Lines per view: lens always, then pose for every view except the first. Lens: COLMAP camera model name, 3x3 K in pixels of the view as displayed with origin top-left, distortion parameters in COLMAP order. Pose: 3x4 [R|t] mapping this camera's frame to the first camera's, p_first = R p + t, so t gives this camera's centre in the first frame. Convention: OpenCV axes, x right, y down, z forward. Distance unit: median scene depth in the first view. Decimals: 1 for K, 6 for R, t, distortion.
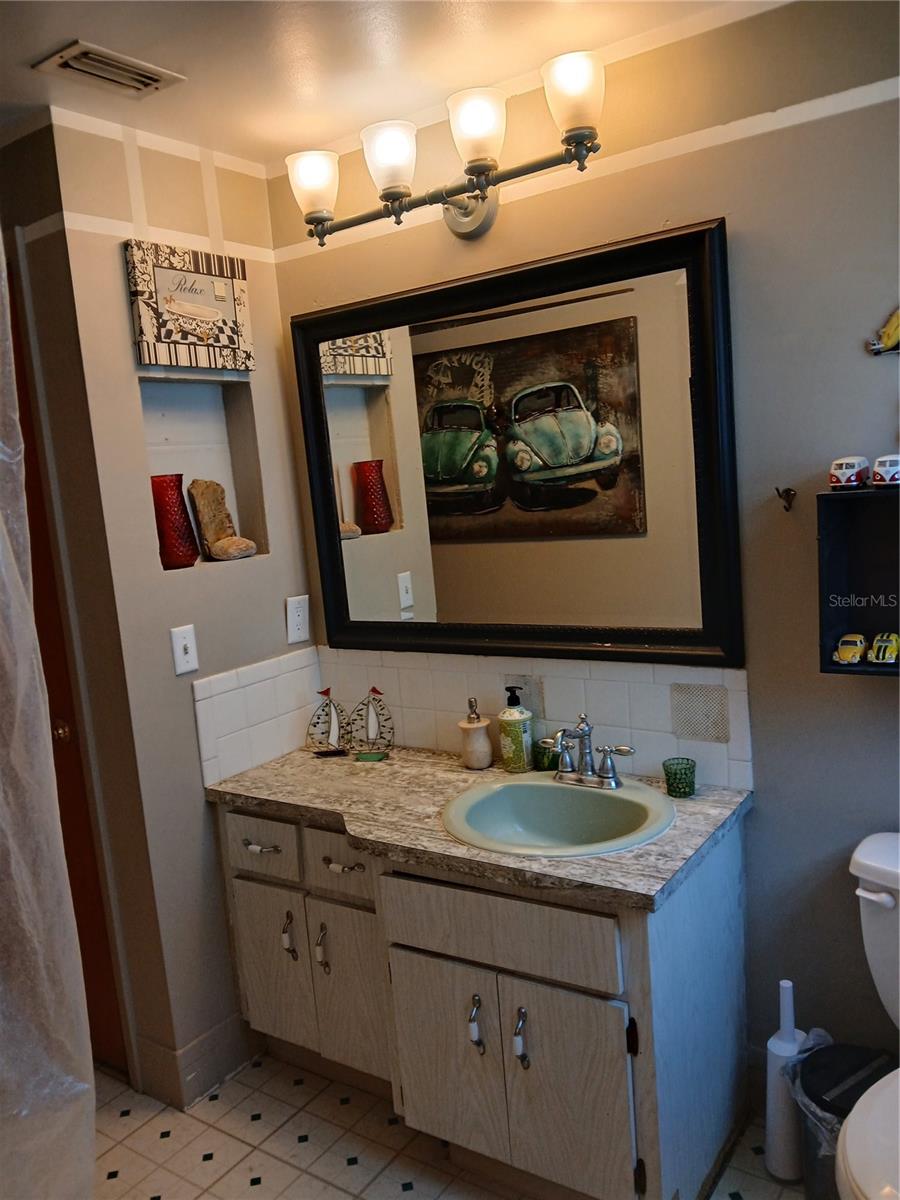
lens RADIAL K [[945.5, 0, 450.1], [0, 945.5, 614.2], [0, 0, 1]] dist [0.085311, -0.135152]
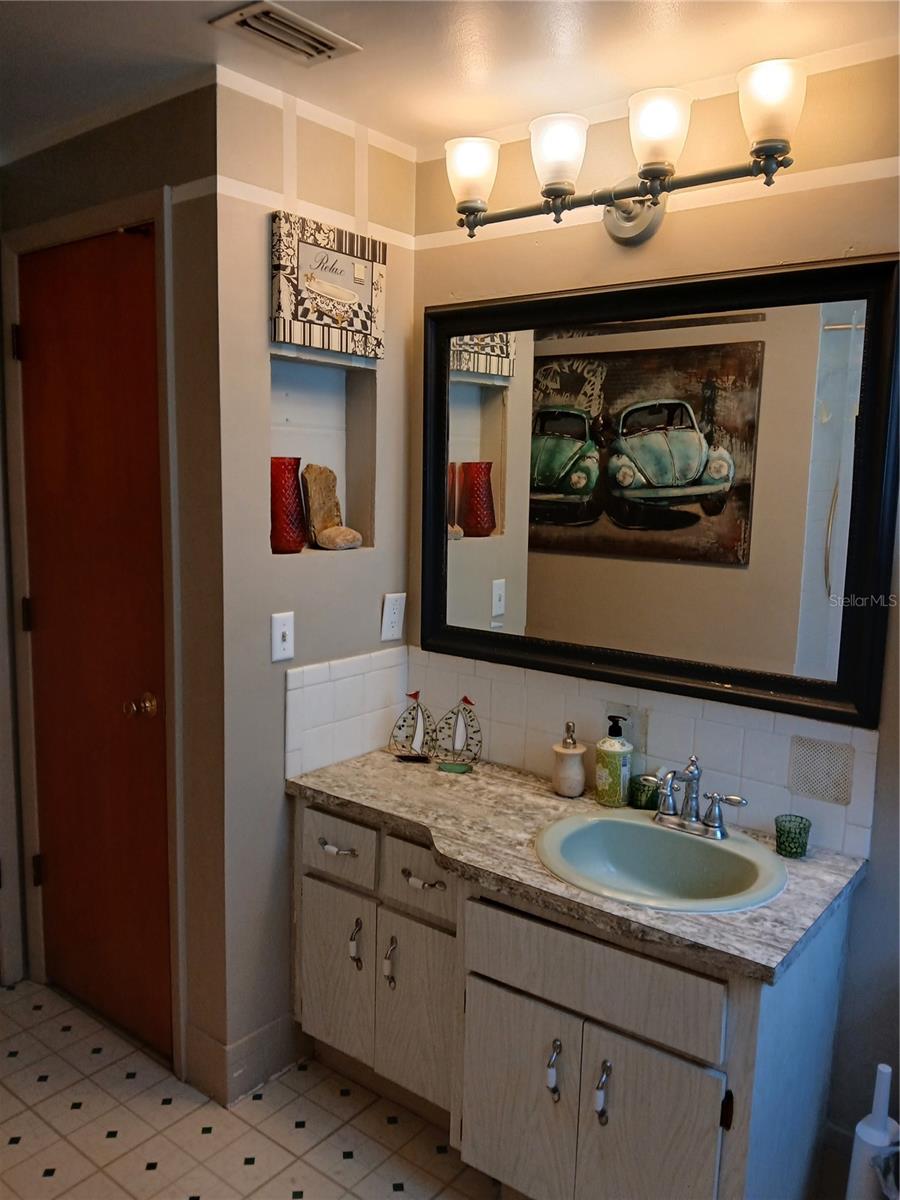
lens RADIAL K [[945.5, 0, 450.1], [0, 945.5, 614.2], [0, 0, 1]] dist [0.085311, -0.135152]
pose [[0.992294, 0.116214, -0.042966, -0.070667], [-0.116066, 0.993224, 0.005923, -0.011606], [0.043363, -0.000891, 0.999059, 0.038170]]
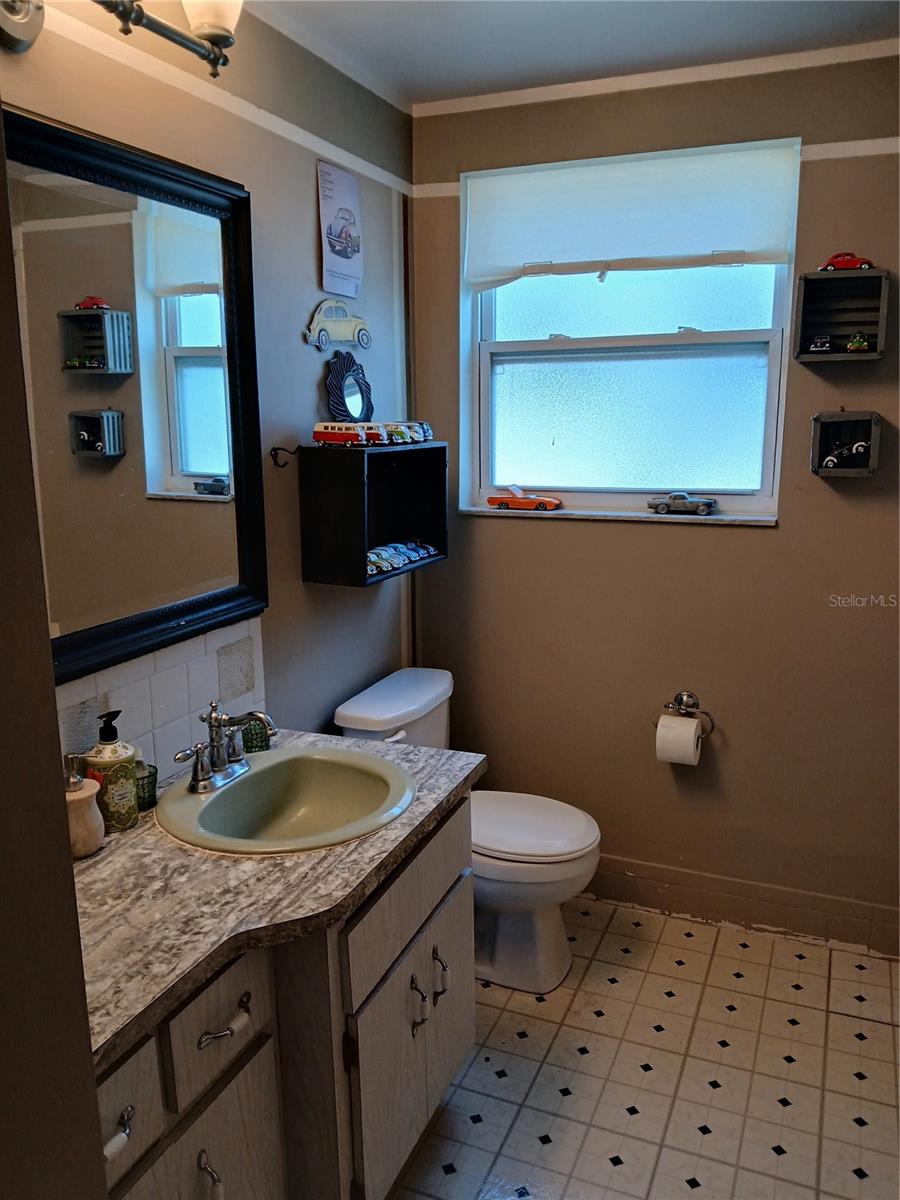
lens RADIAL K [[945.5, 0, 450.1], [0, 945.5, 614.2], [0, 0, 1]] dist [0.085311, -0.135152]
pose [[-0.221607, -0.121678, 0.967515, -0.685194], [0.166933, 0.972804, 0.160579, -0.070471], [-0.960741, 0.197095, -0.195268, 0.877976]]
